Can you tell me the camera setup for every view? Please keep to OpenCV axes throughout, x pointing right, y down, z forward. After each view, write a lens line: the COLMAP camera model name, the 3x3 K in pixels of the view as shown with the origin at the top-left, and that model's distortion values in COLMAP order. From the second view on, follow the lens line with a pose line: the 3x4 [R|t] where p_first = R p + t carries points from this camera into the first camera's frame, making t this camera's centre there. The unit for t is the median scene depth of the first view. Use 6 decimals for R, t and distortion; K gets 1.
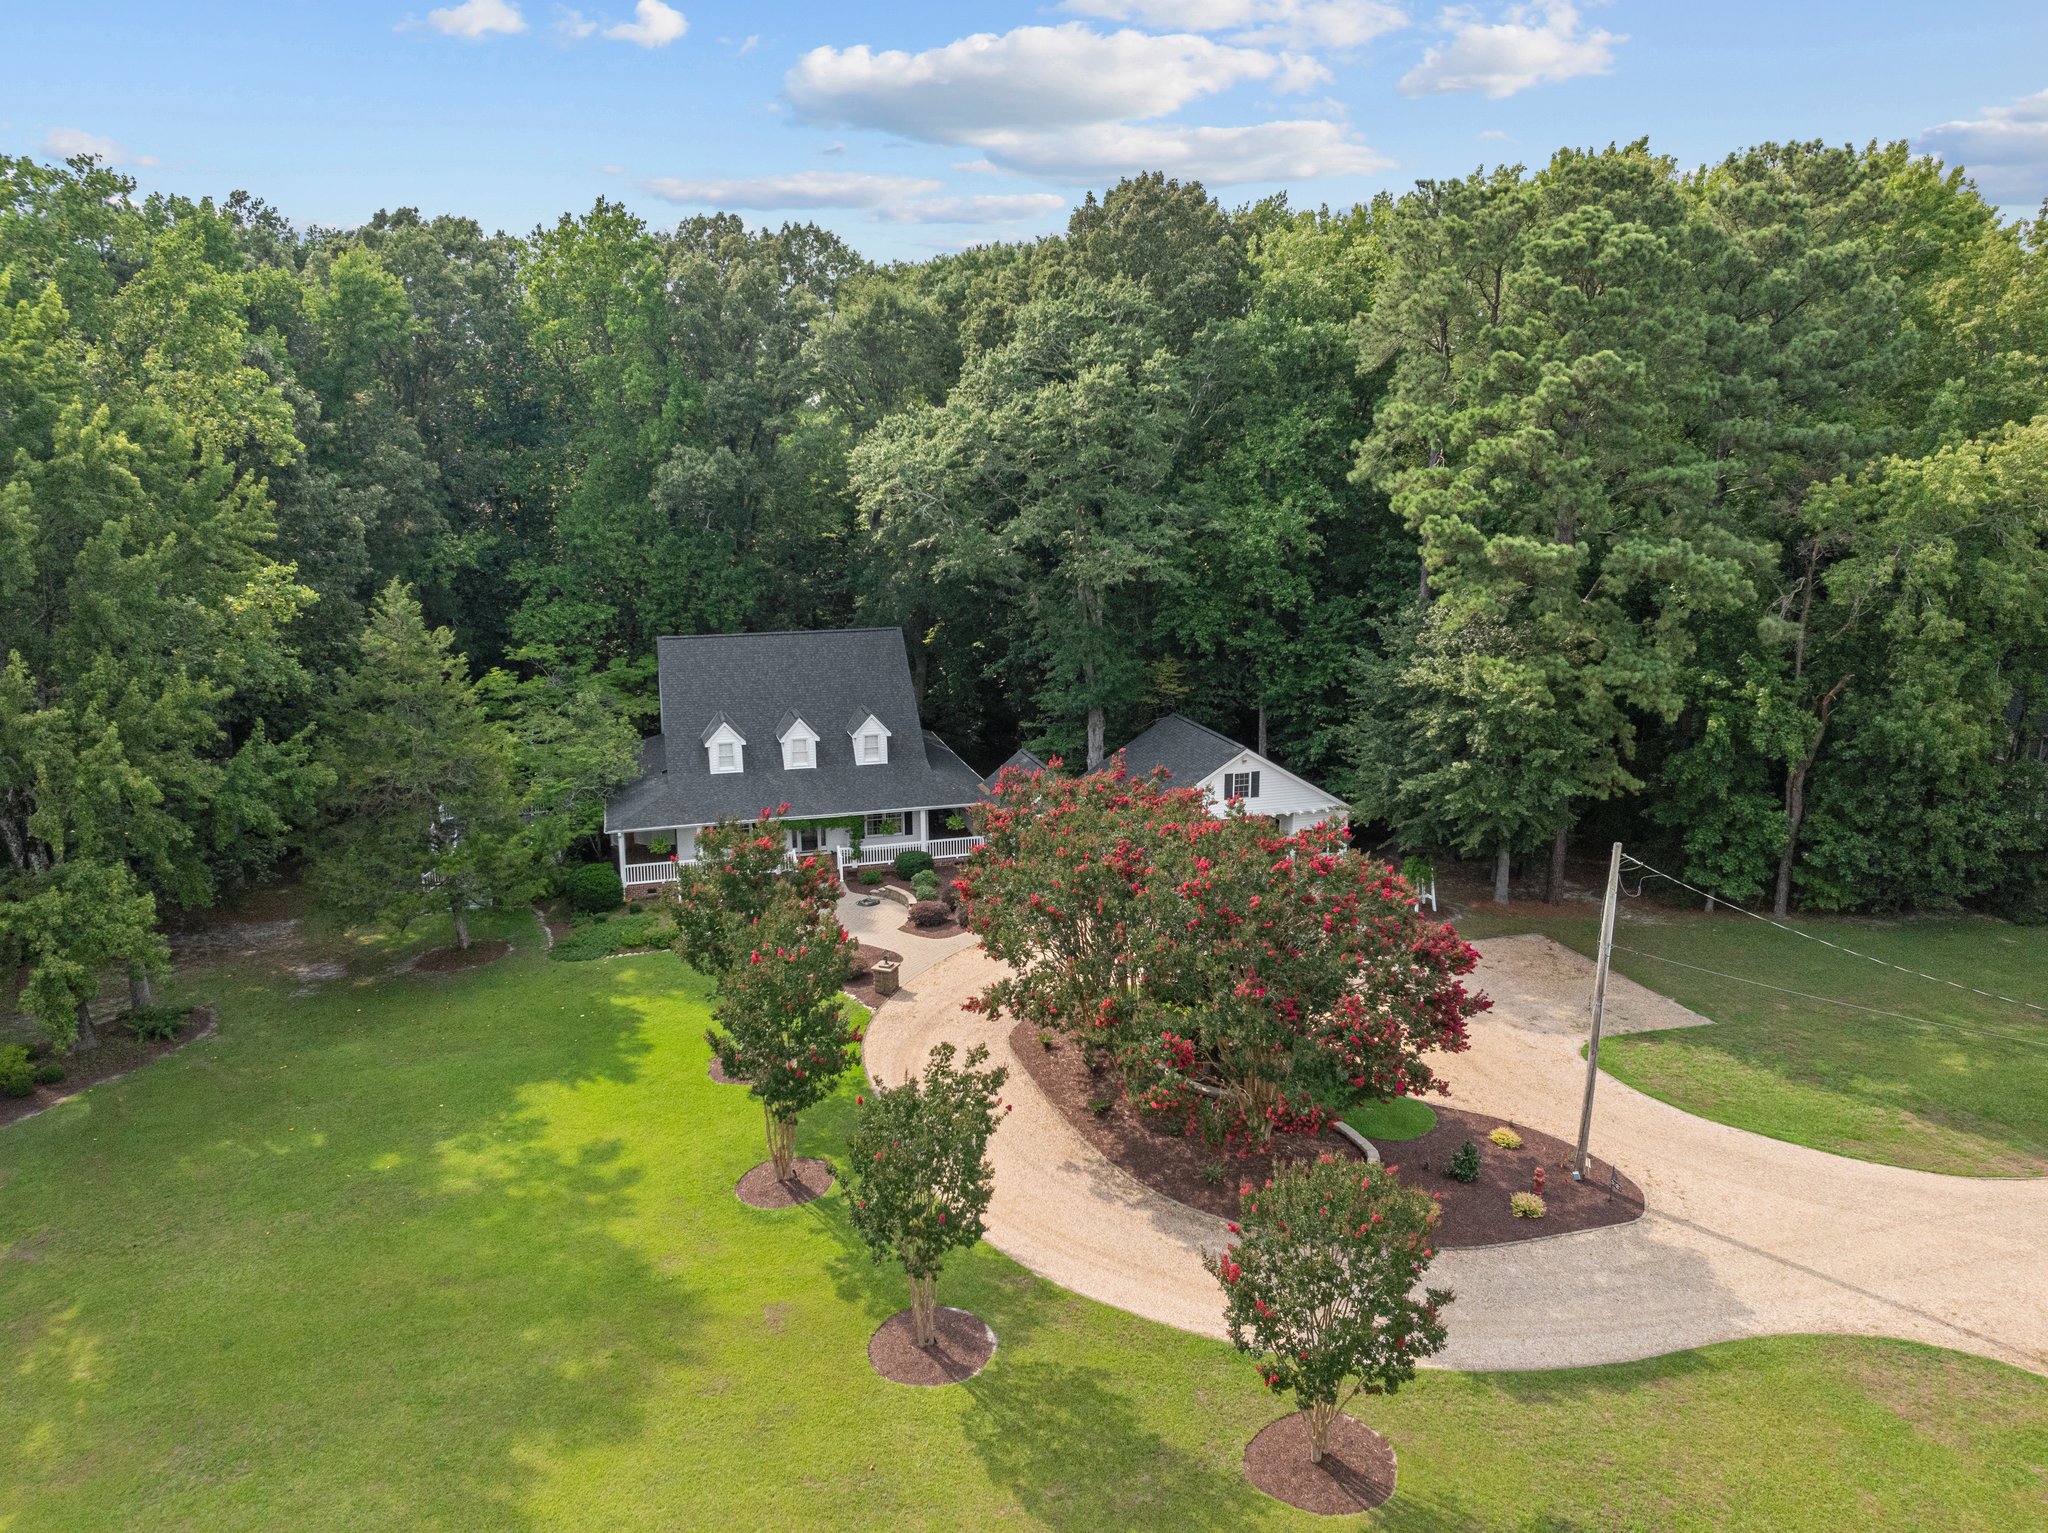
lens RADIAL K [[1437.7, 0, 1024.0], [0, 1437.7, 766.5], [0, 0, 1]] dist [-0.037522, -0.002836]
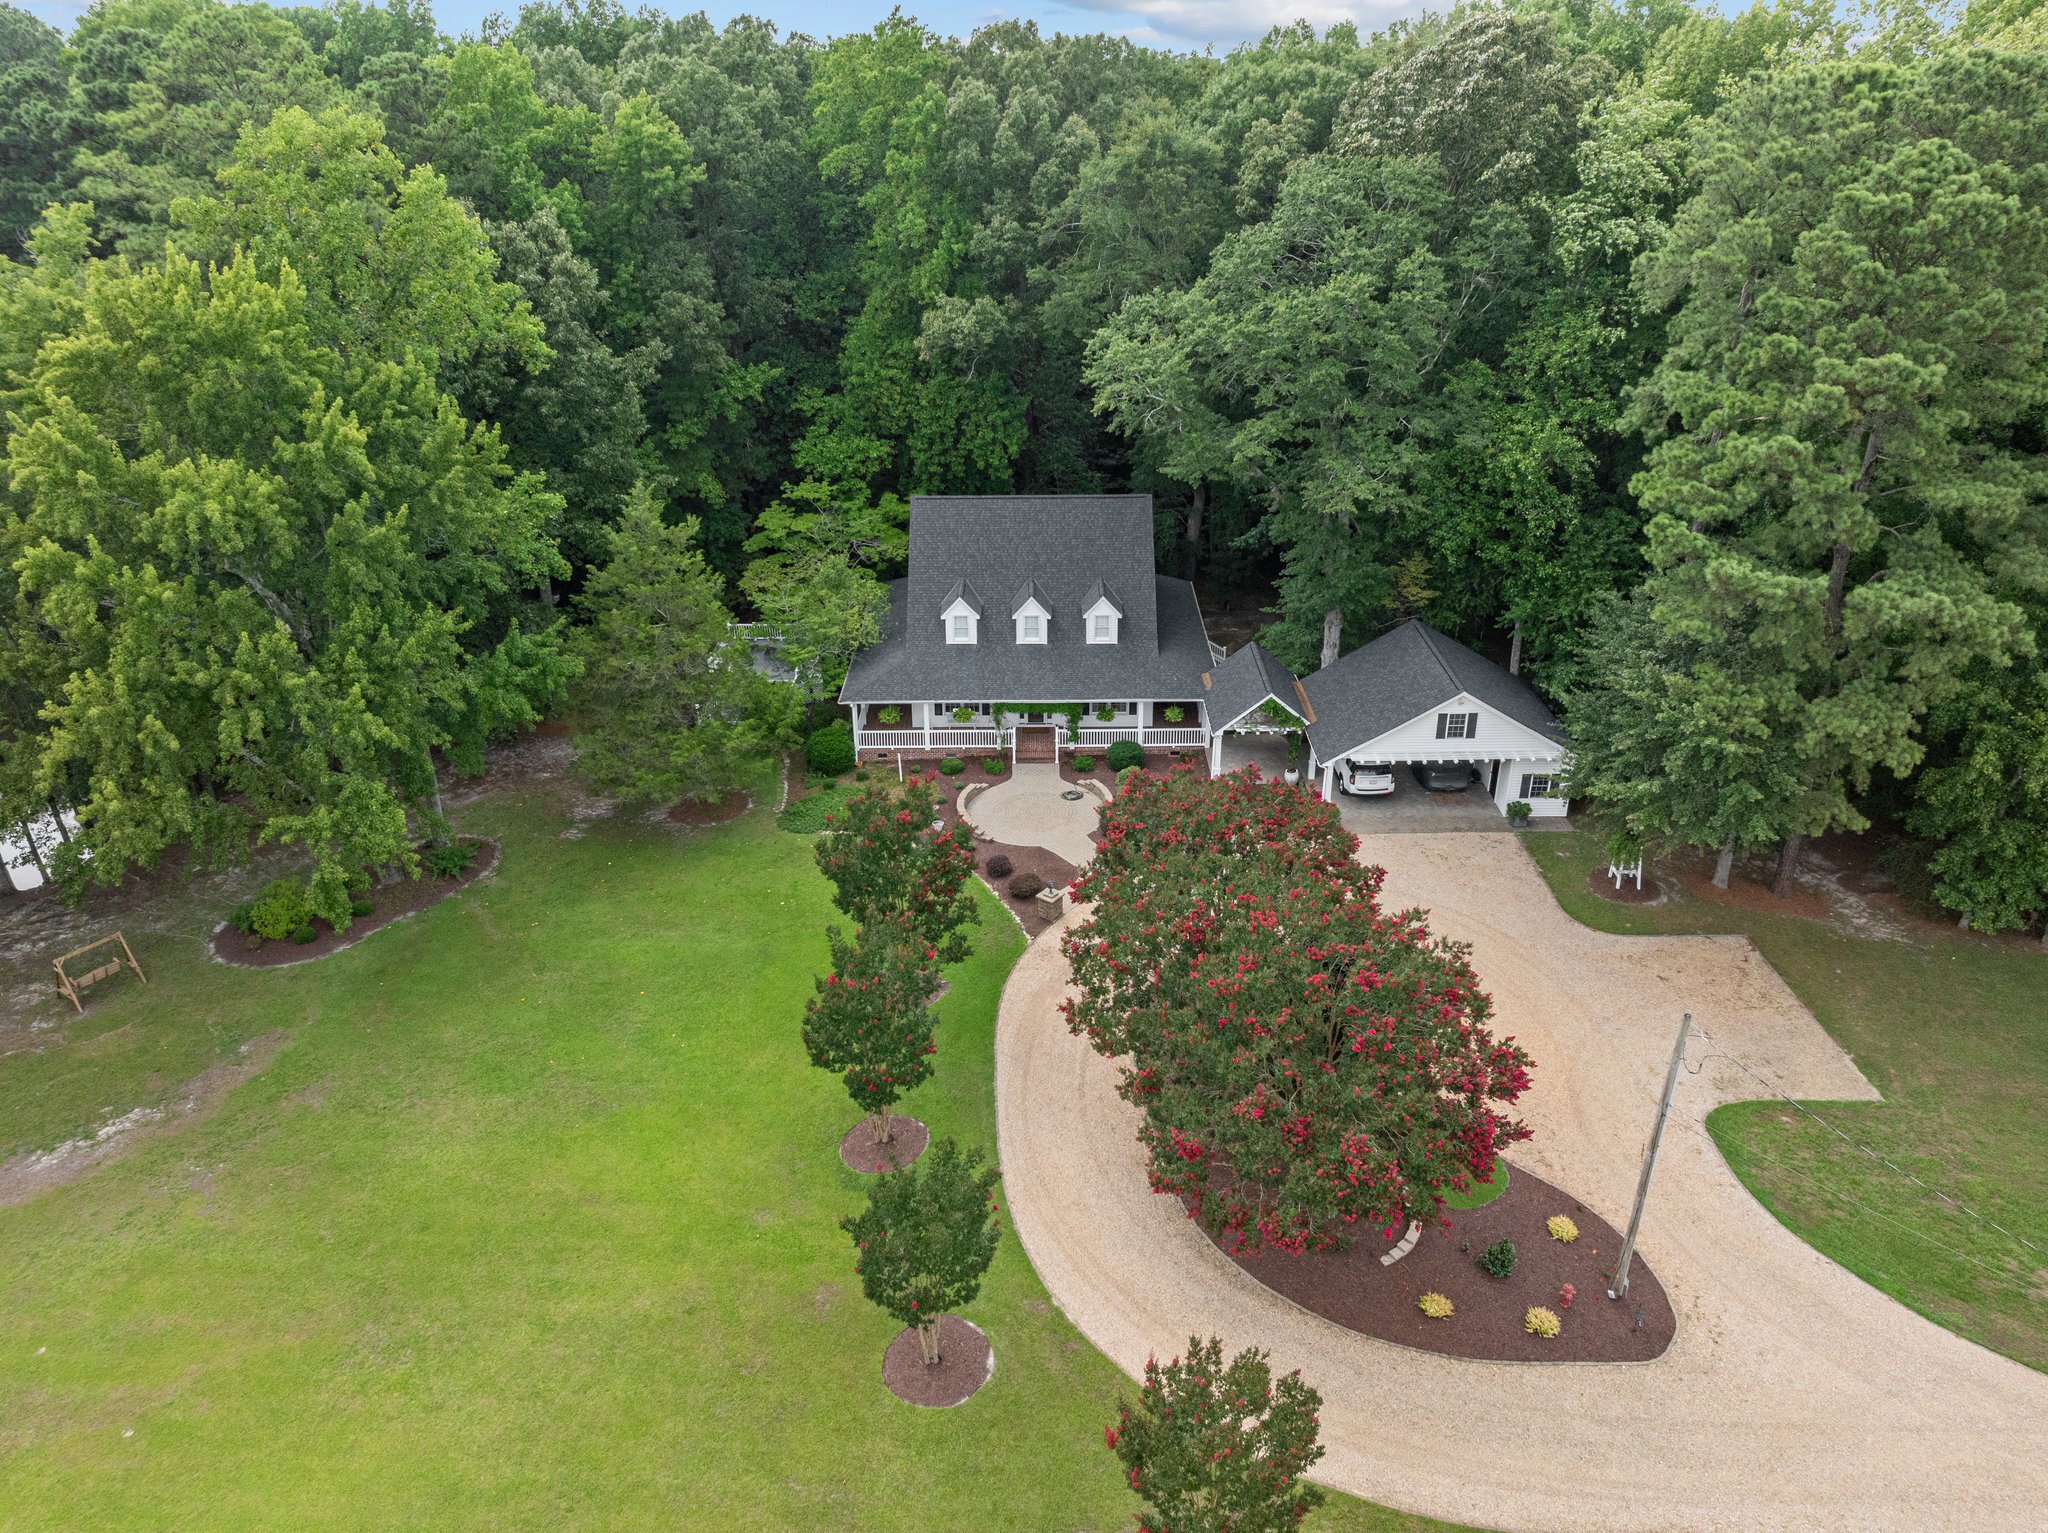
lens RADIAL K [[1437.7, 0, 1024.0], [0, 1437.7, 766.5], [0, 0, 1]] dist [-0.037522, -0.002836]
pose [[0.960672, 0.116670, -0.251988, 0.118166], [-0.056401, 0.970521, 0.234326, -0.167637], [0.271898, -0.210898, 0.938932, 0.017810]]
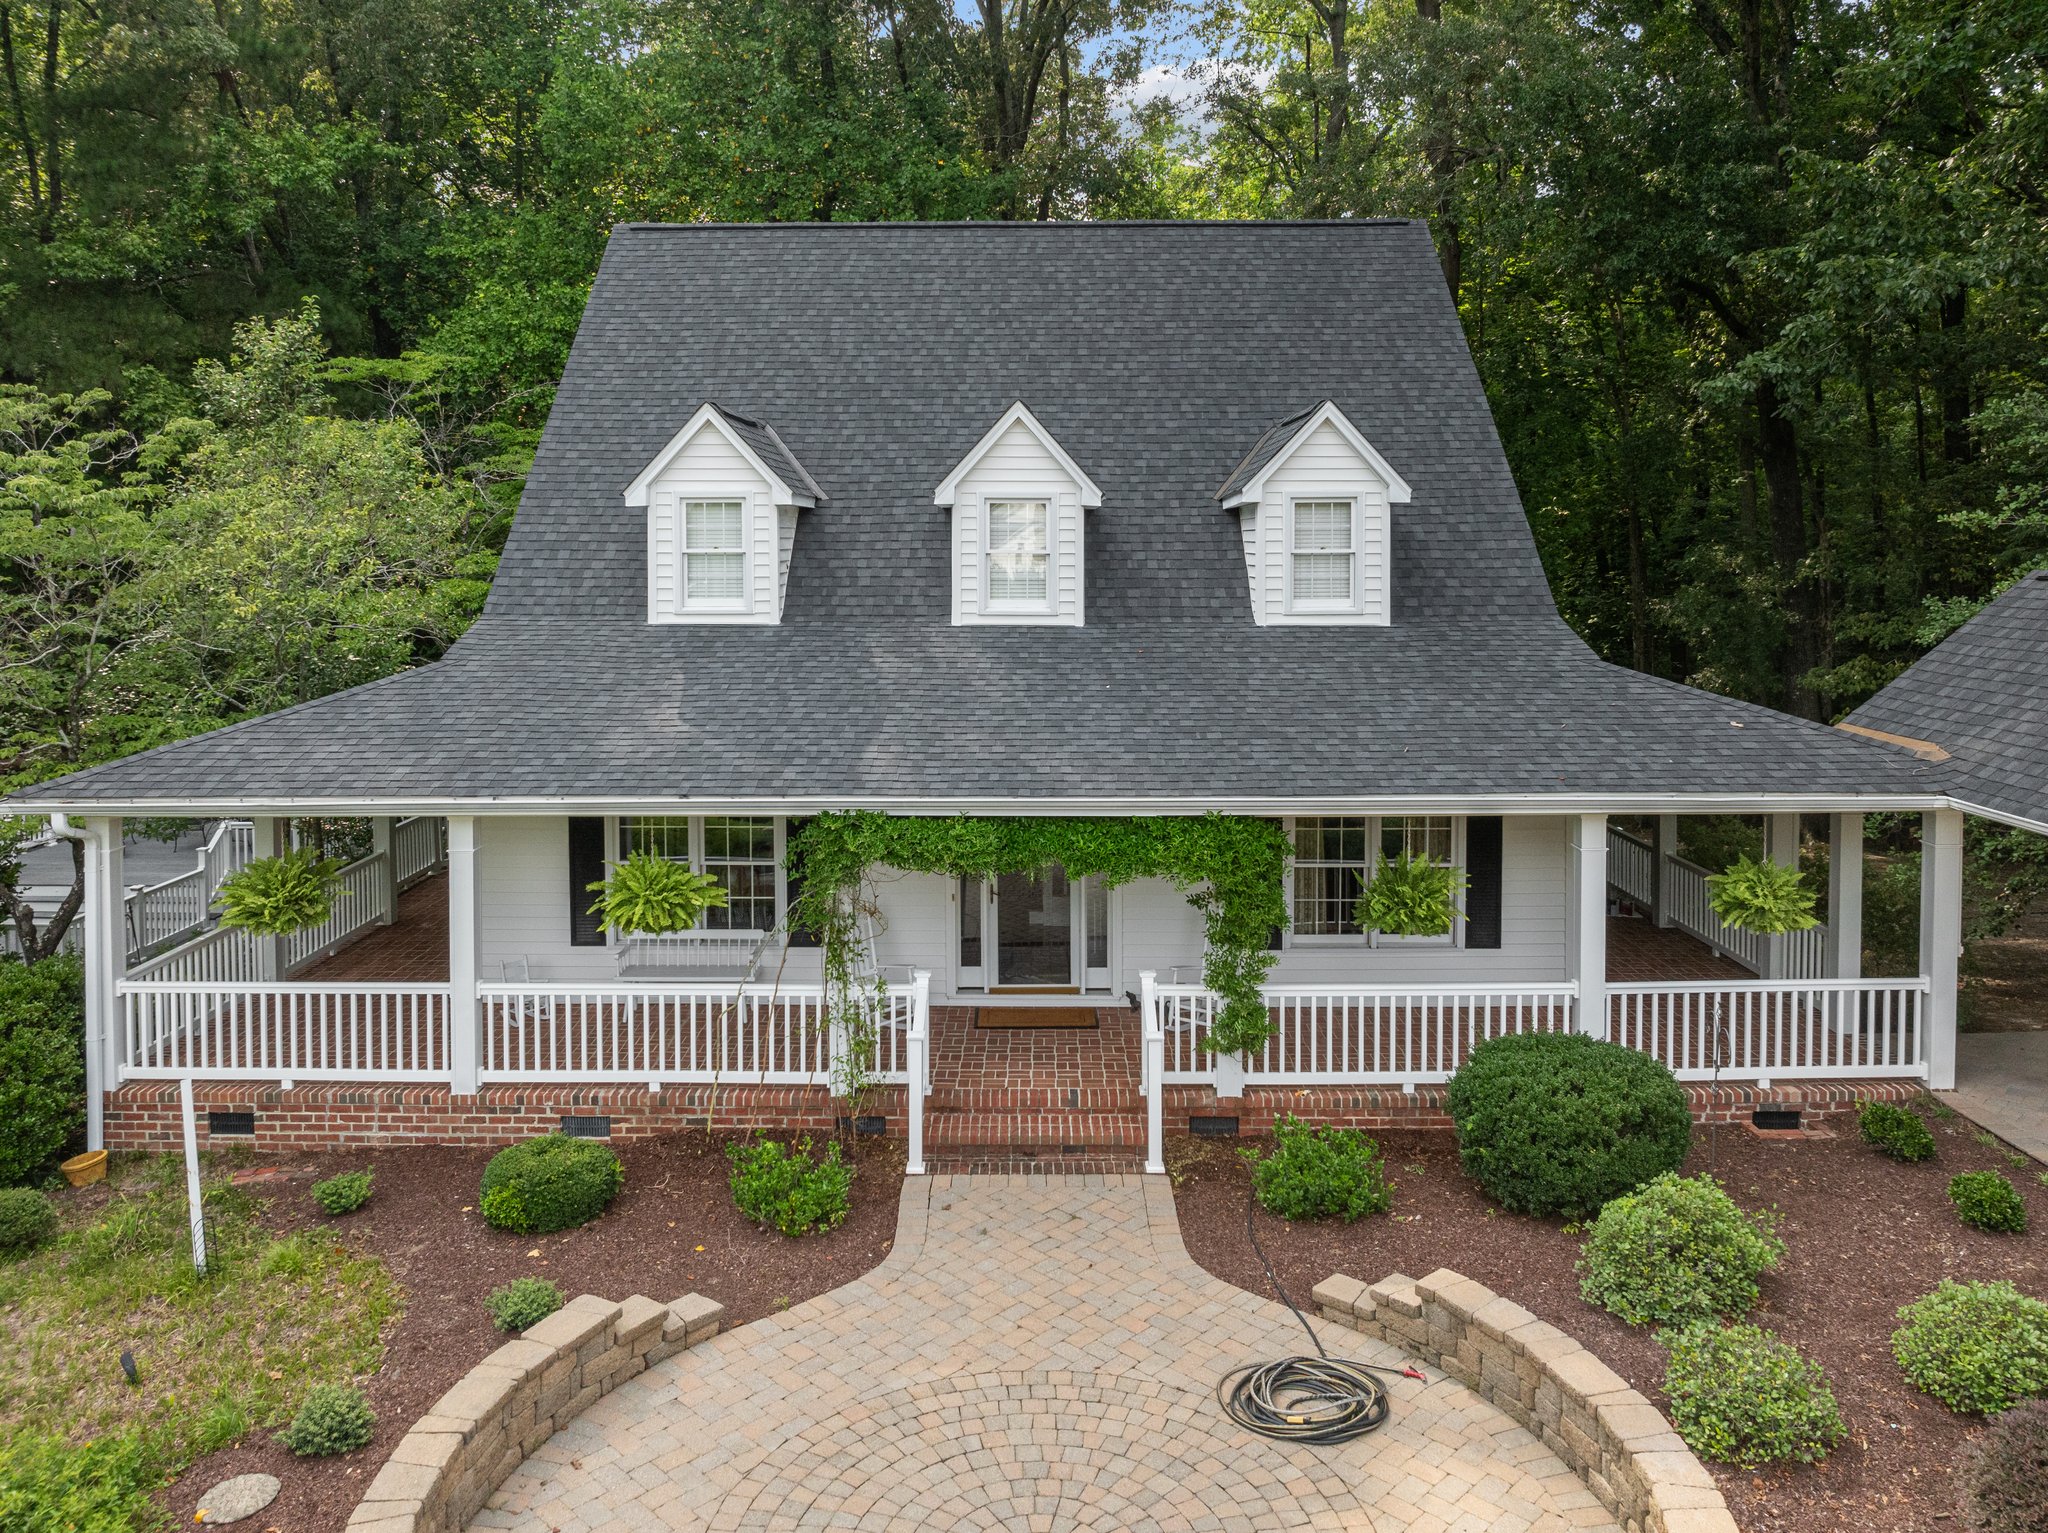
lens RADIAL K [[1482.8, 0, 1012.4], [0, 1482.8, 576.5], [0, 0, 1]] dist [-0.032483, -0.001671]
pose [[0.960729, 0.008641, -0.277355, -0.096869], [-0.065006, 0.978710, -0.194683, 0.045229], [0.269768, 0.205067, 0.940836, 0.840194]]
